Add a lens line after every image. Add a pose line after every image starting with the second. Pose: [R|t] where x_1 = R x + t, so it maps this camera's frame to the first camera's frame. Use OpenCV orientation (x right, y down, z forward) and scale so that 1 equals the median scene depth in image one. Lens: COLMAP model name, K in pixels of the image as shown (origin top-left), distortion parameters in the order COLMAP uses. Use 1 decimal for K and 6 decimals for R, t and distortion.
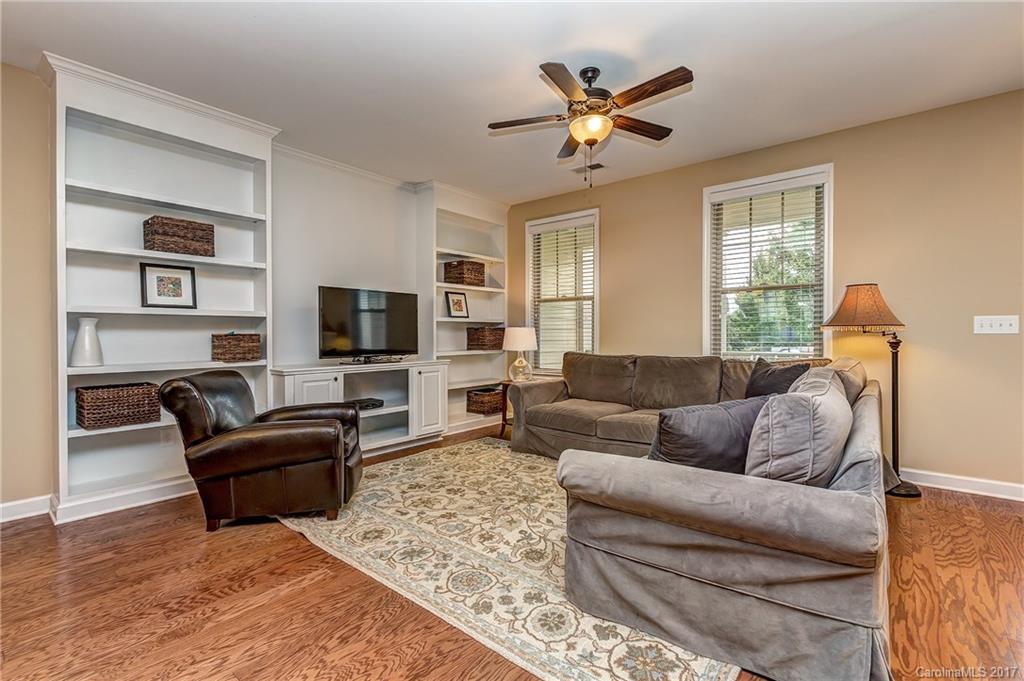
lens RADIAL K [[464.9, 0, 516.7], [0, 464.9, 340.9], [0, 0, 1]] dist [0.000853, 0.000298]
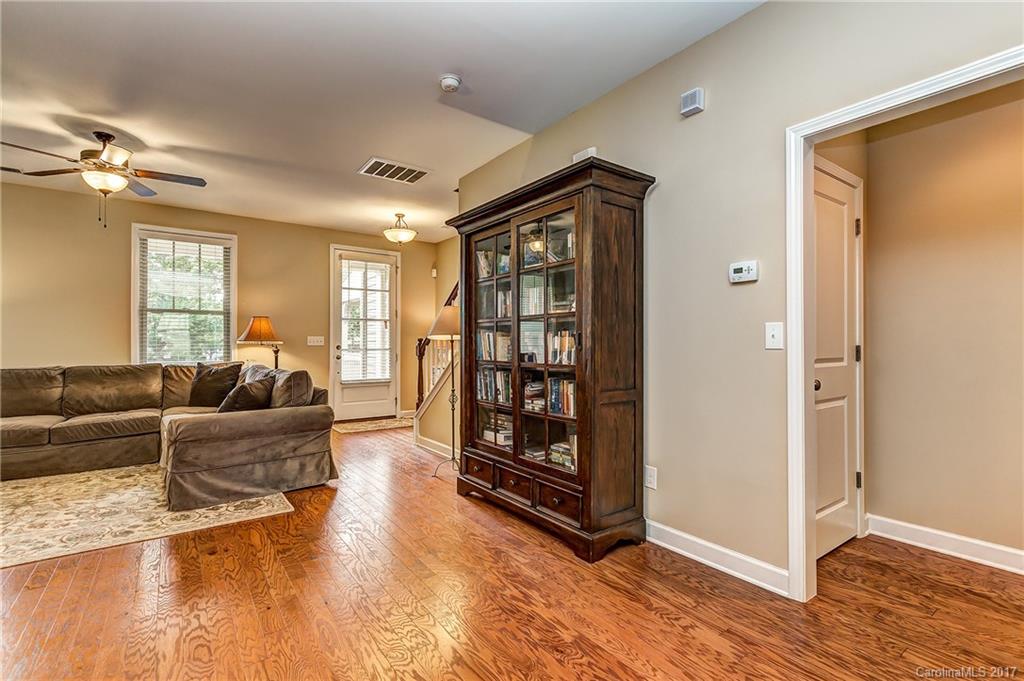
lens RADIAL K [[464.9, 0, 516.7], [0, 464.9, 340.9], [0, 0, 1]] dist [0.000853, 0.000298]
pose [[0.242072, 0.007720, 0.970227, -0.676808], [0.014743, 0.999824, -0.011634, 0.001088], [-0.970146, 0.017120, 0.241916, -0.316949]]
